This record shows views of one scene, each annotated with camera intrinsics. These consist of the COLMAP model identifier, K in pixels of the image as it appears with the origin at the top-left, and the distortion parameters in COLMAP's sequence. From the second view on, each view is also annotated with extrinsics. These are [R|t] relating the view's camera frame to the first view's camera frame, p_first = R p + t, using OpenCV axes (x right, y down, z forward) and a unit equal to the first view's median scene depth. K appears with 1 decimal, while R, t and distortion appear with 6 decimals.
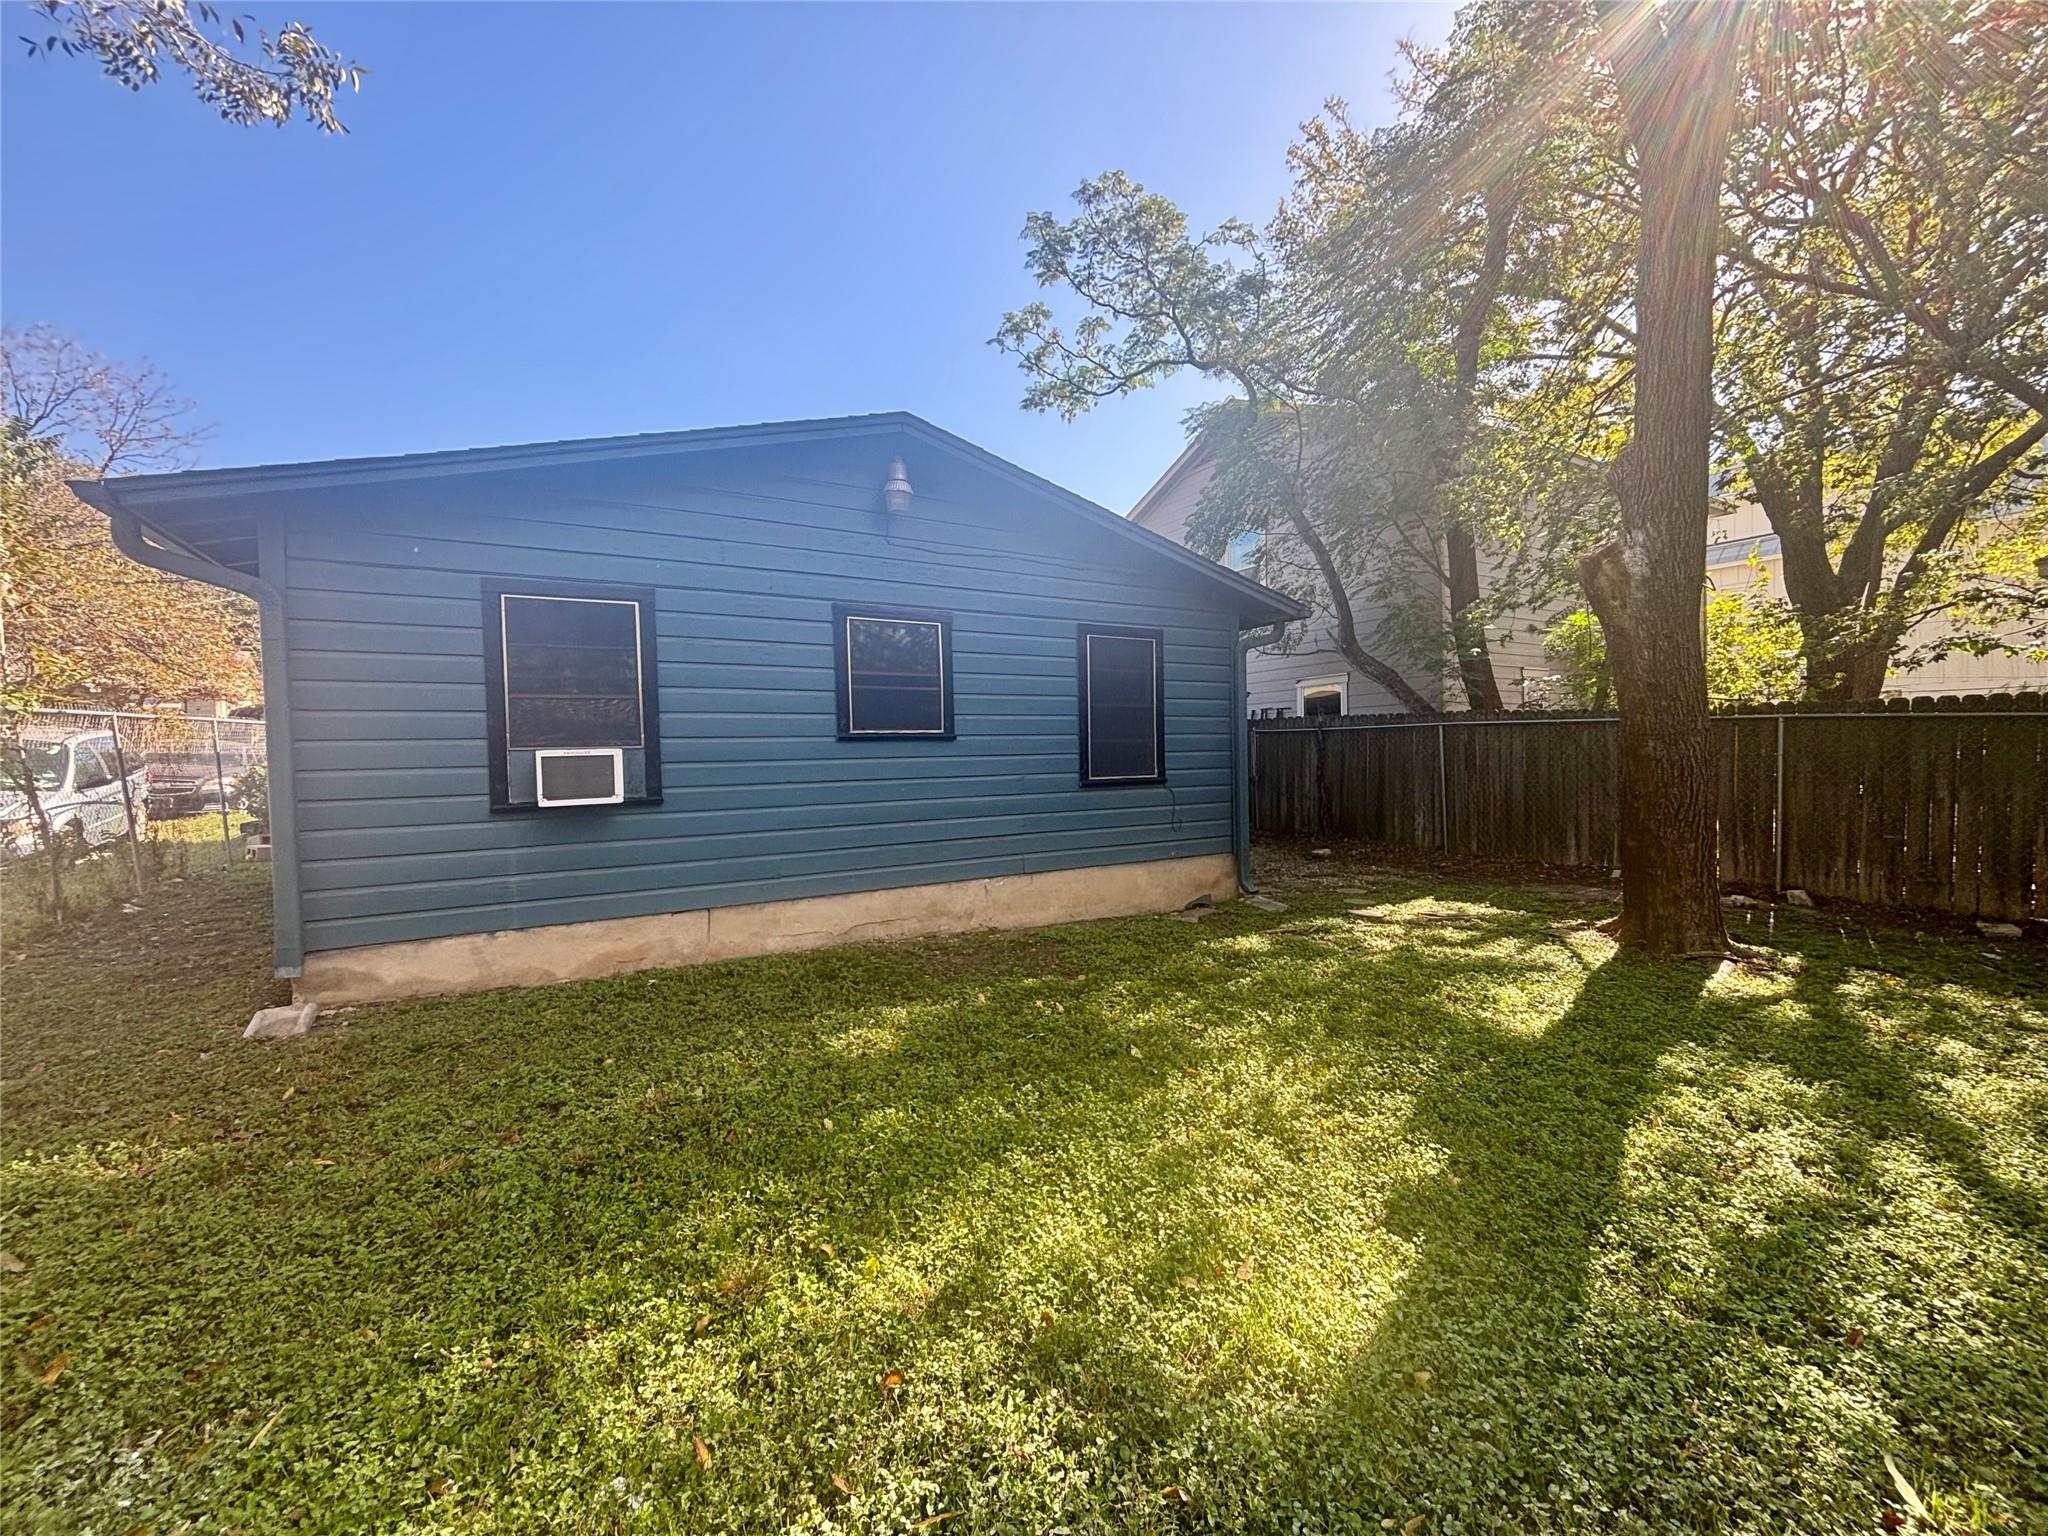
lens RADIAL K [[839.6, 0, 1024.0], [0, 839.6, 770.0], [0, 0, 1]] dist [0.003559, -0.000313]
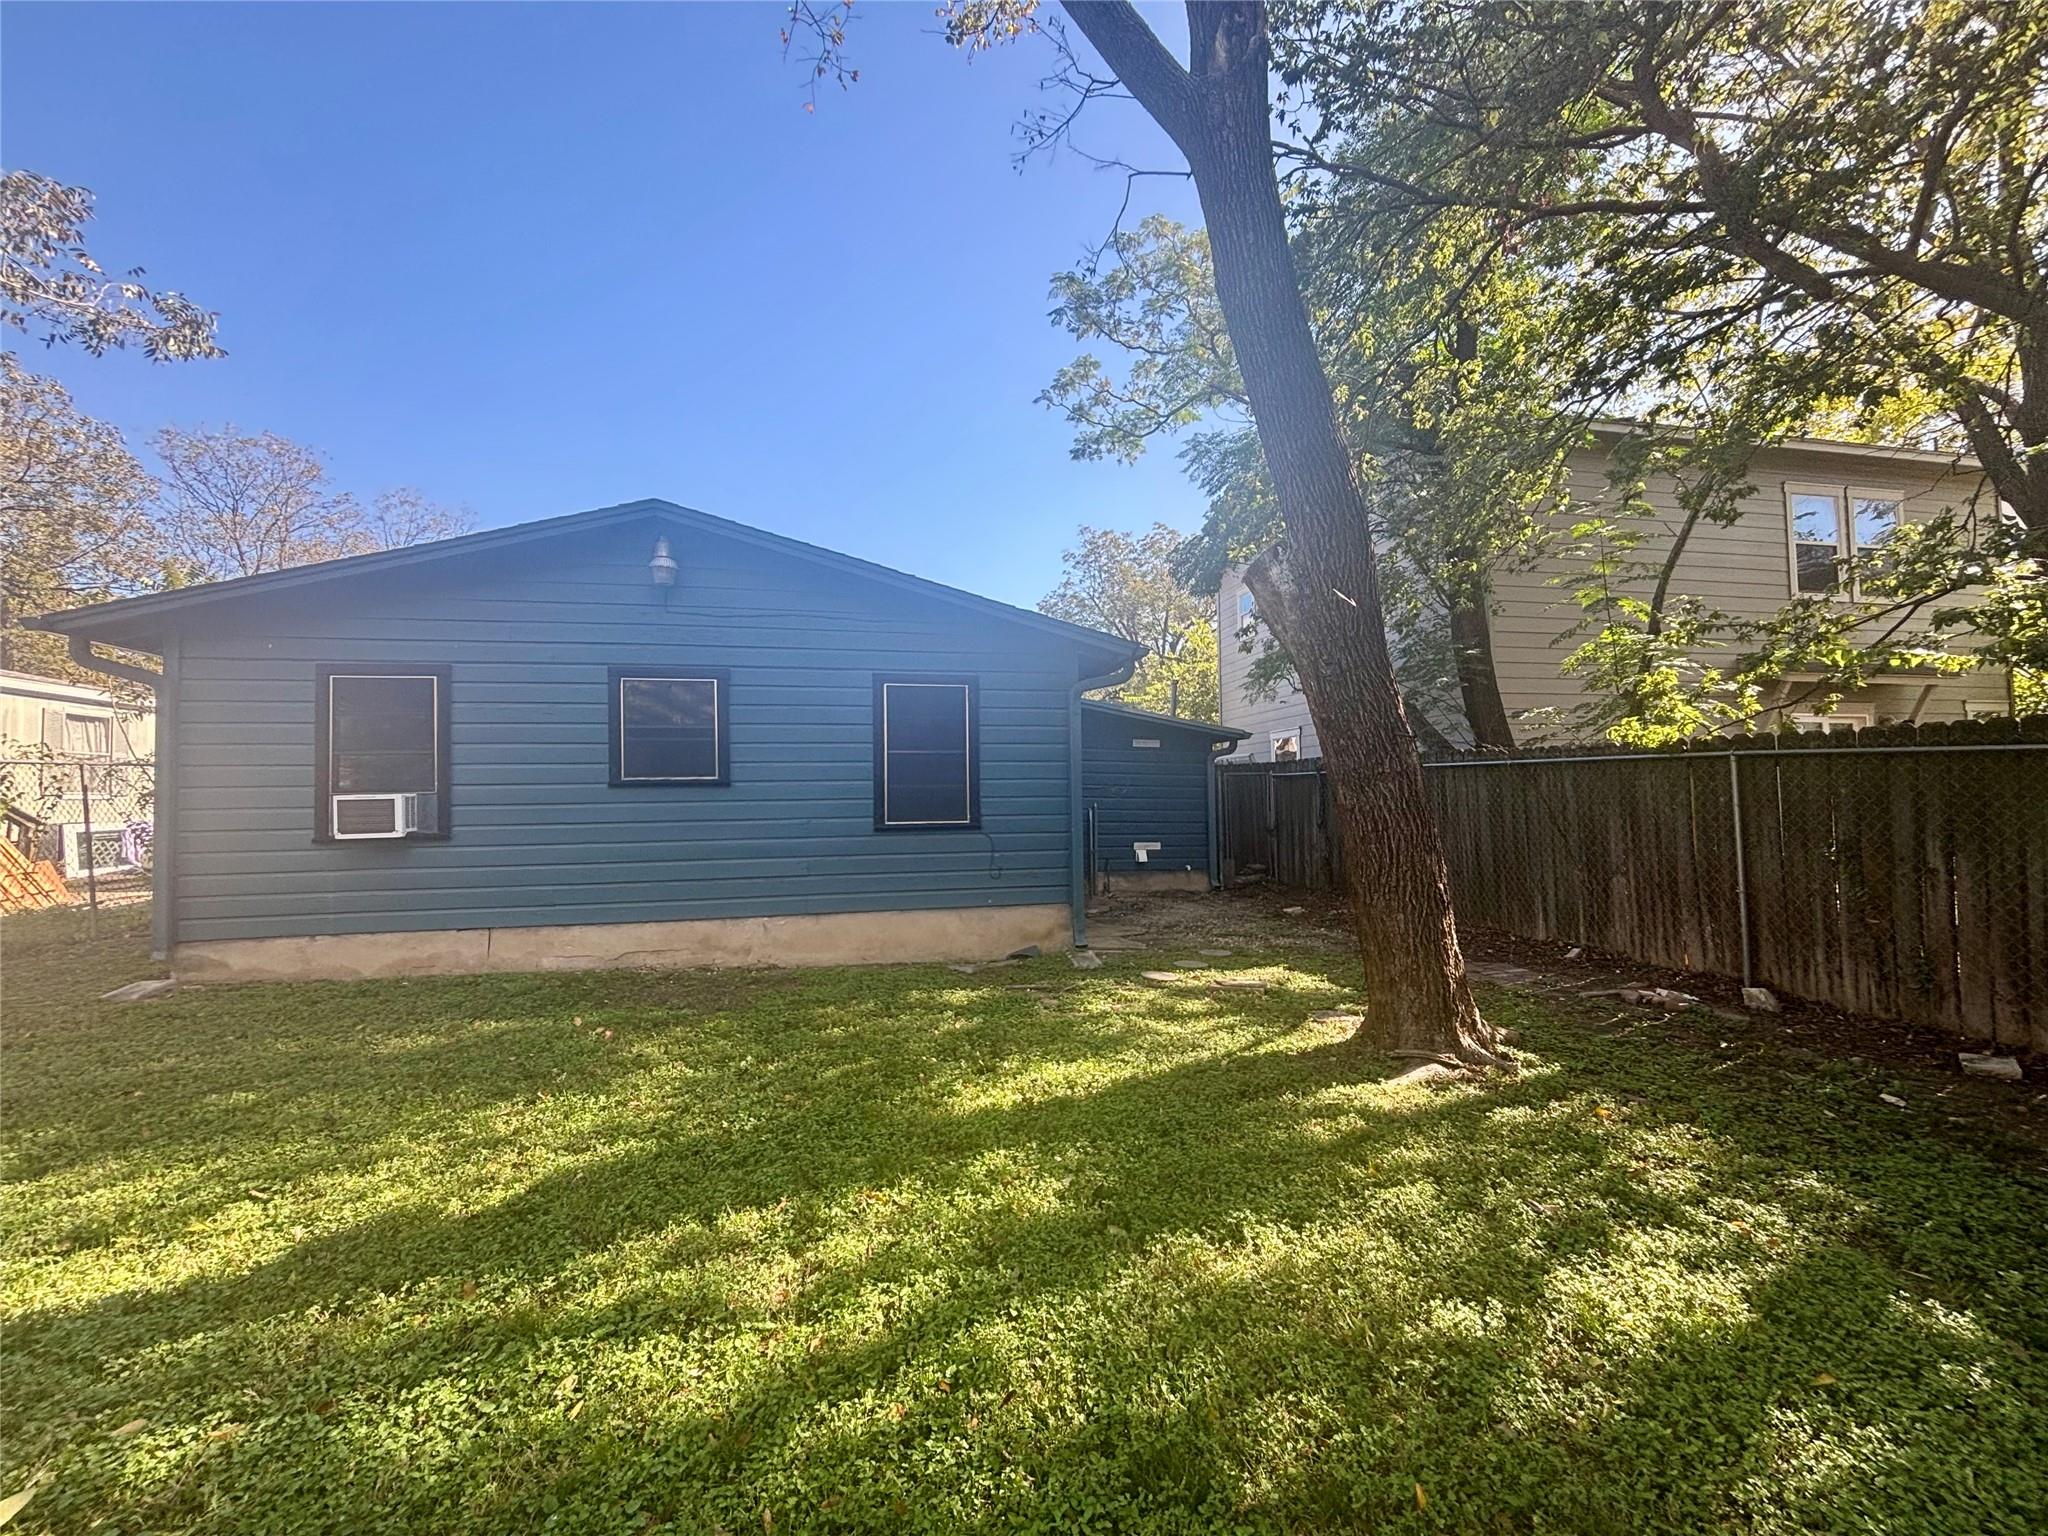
lens RADIAL K [[839.6, 0, 1023.1], [0, 839.6, 767.6], [0, 0, 1]] dist [0.003559, -0.000313]
pose [[0.945400, -0.008002, -0.325815, 0.679377], [-0.010117, 0.998496, -0.053877, -0.005269], [0.325756, 0.054232, 0.943897, 0.104200]]
